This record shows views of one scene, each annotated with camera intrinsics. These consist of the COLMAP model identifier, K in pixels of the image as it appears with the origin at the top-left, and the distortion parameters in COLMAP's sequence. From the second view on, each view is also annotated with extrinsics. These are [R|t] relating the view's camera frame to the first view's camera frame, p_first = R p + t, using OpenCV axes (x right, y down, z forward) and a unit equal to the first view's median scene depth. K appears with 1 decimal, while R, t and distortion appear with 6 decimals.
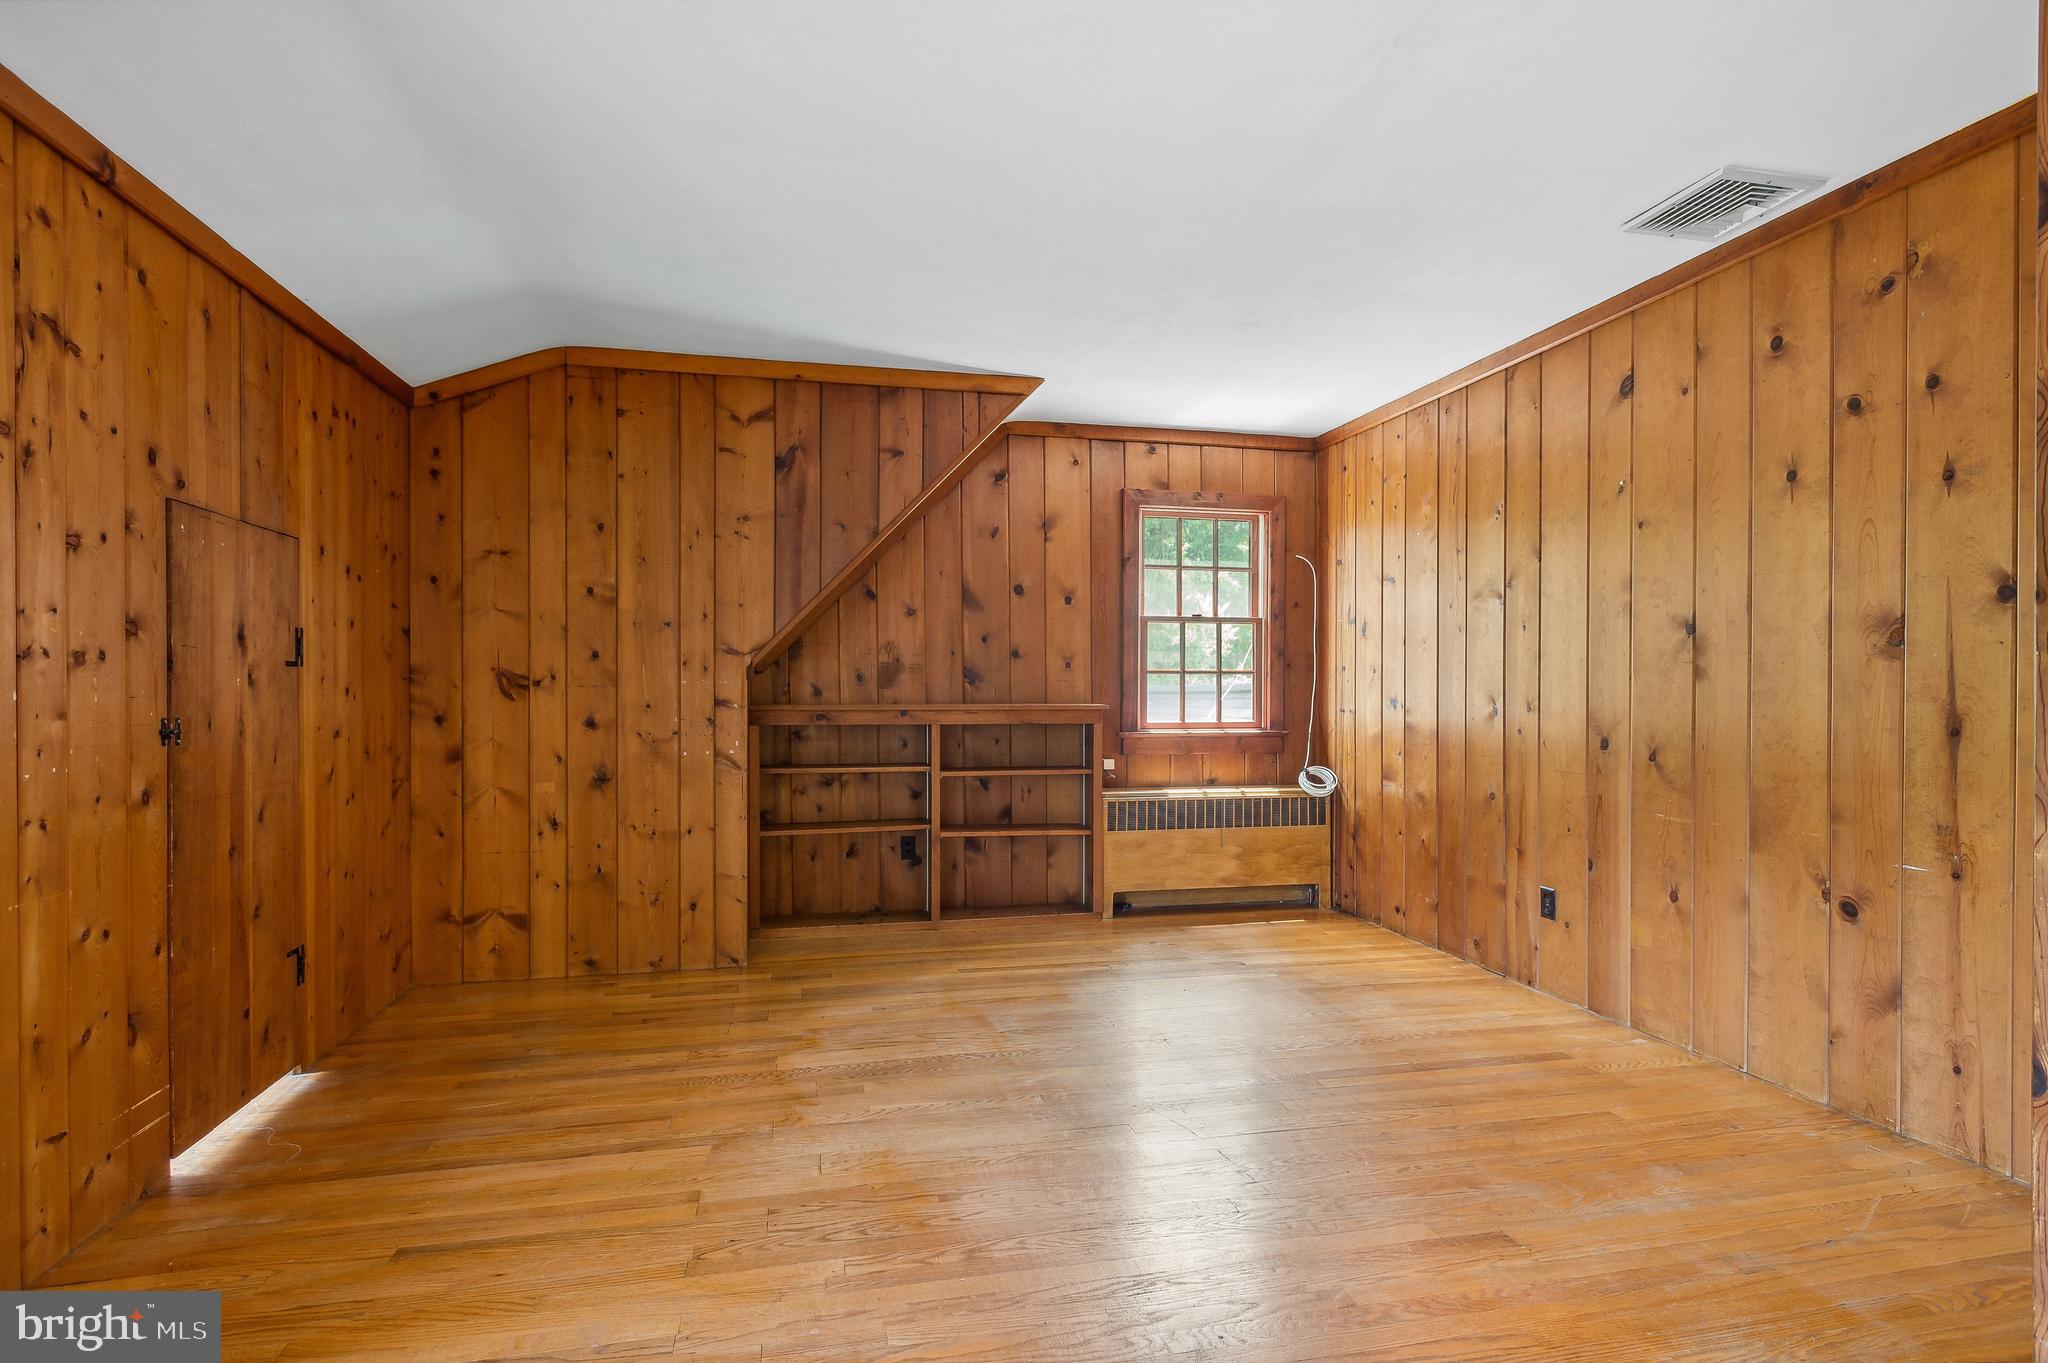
lens RADIAL K [[999.2, 0, 1014.0], [0, 999.2, 681.7], [0, 0, 1]] dist [0.002108, -0.001260]
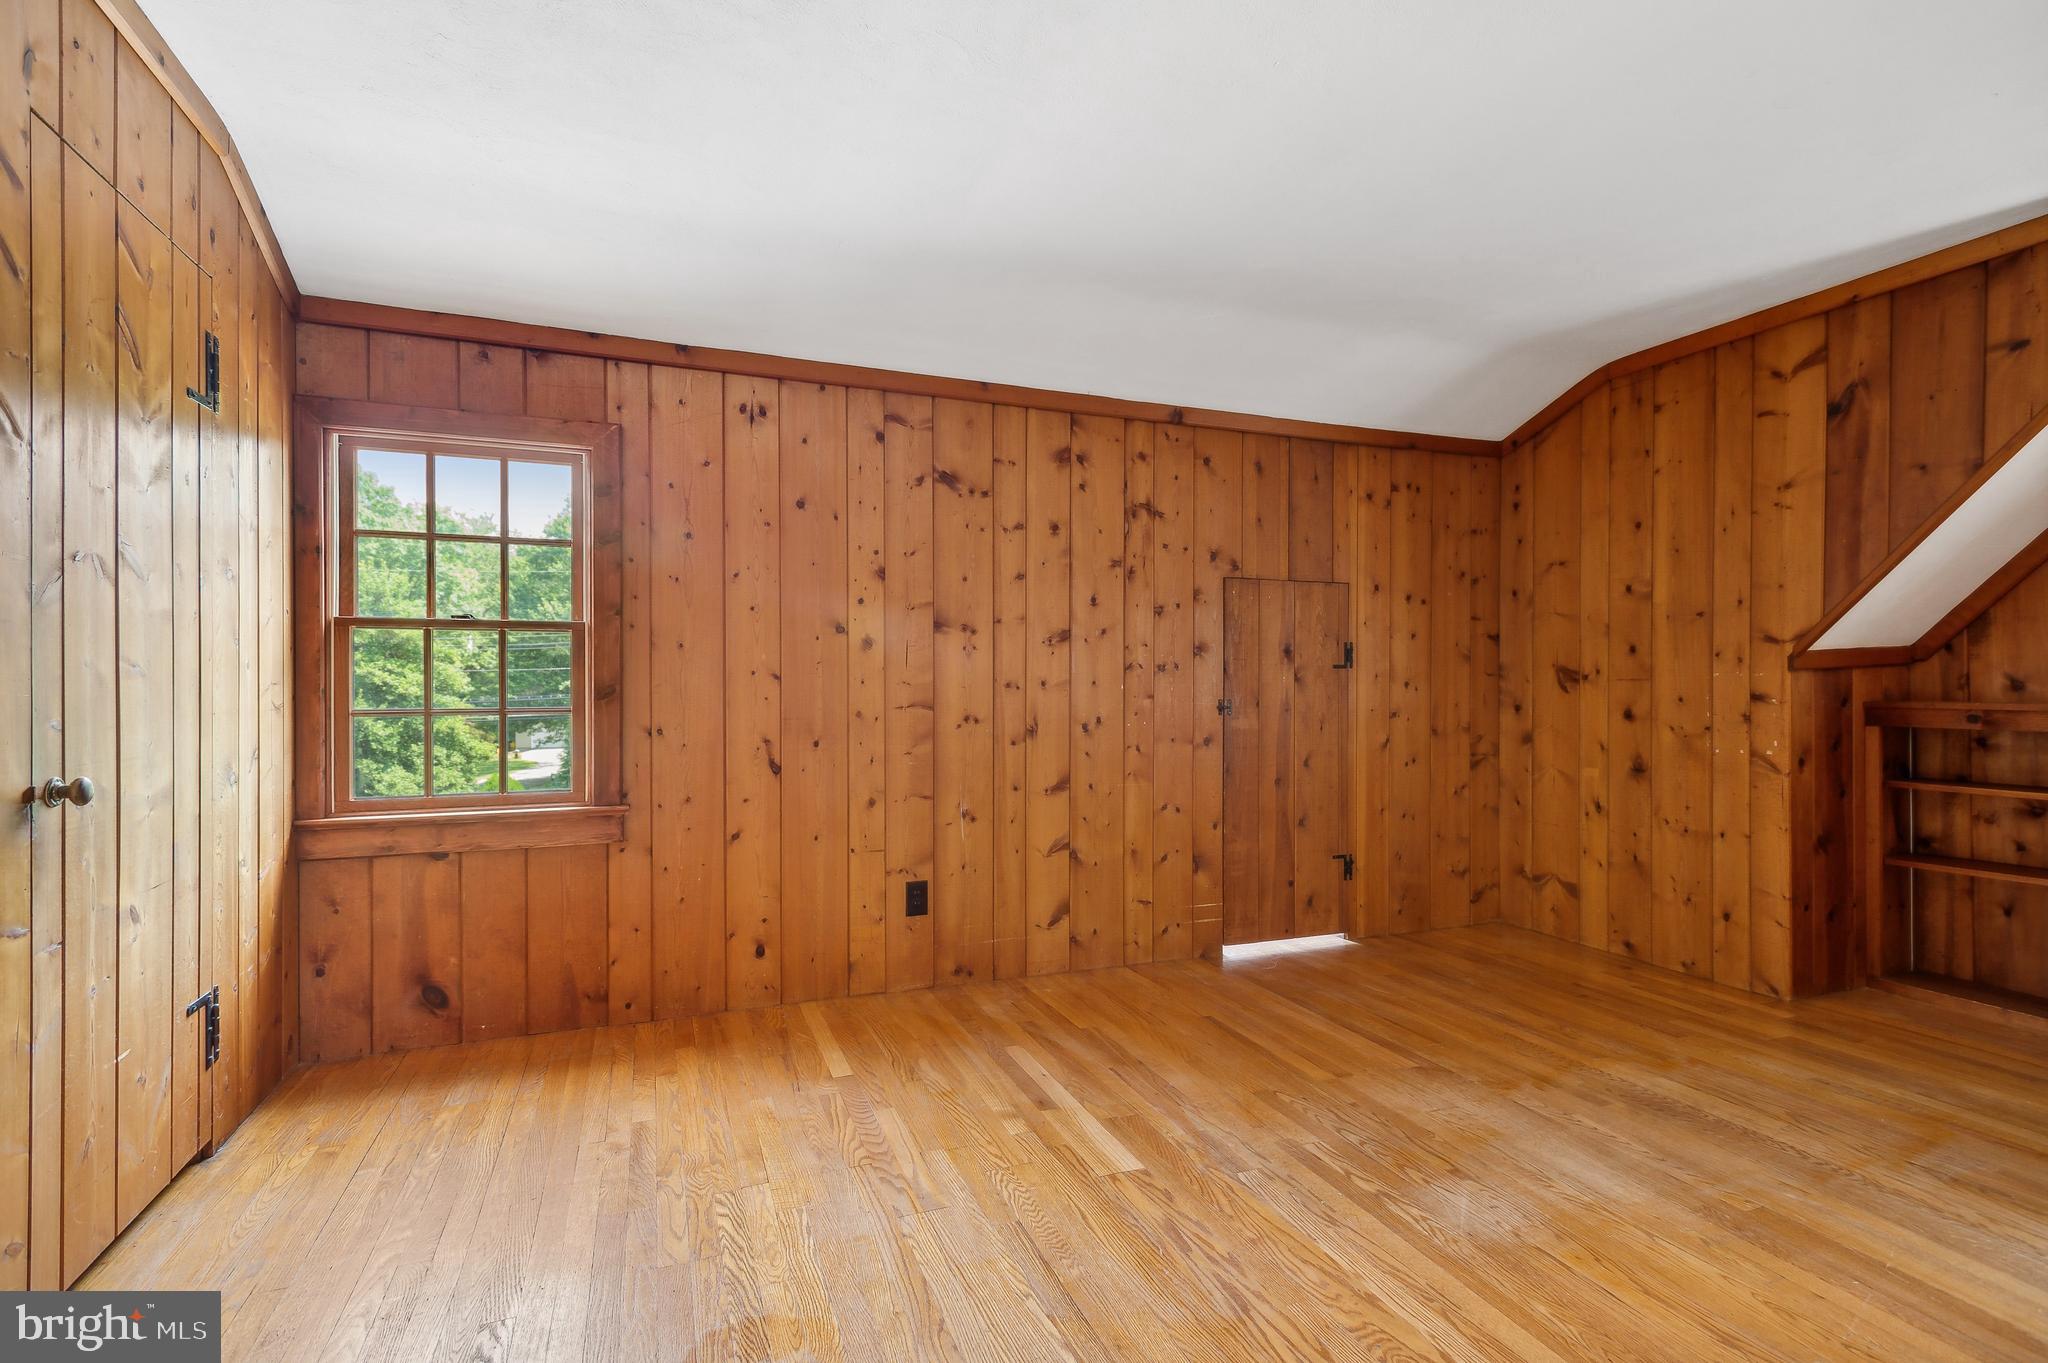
lens RADIAL K [[956.6, 0, 1024.6], [0, 956.6, 667.8], [0, 0, 1]] dist [0.003338, -0.001246]
pose [[0.152524, -0.017401, -0.988147, 0.479289], [0.009171, 0.999827, -0.016191, 0.002261], [0.988257, -0.006593, 0.152657, 0.228674]]
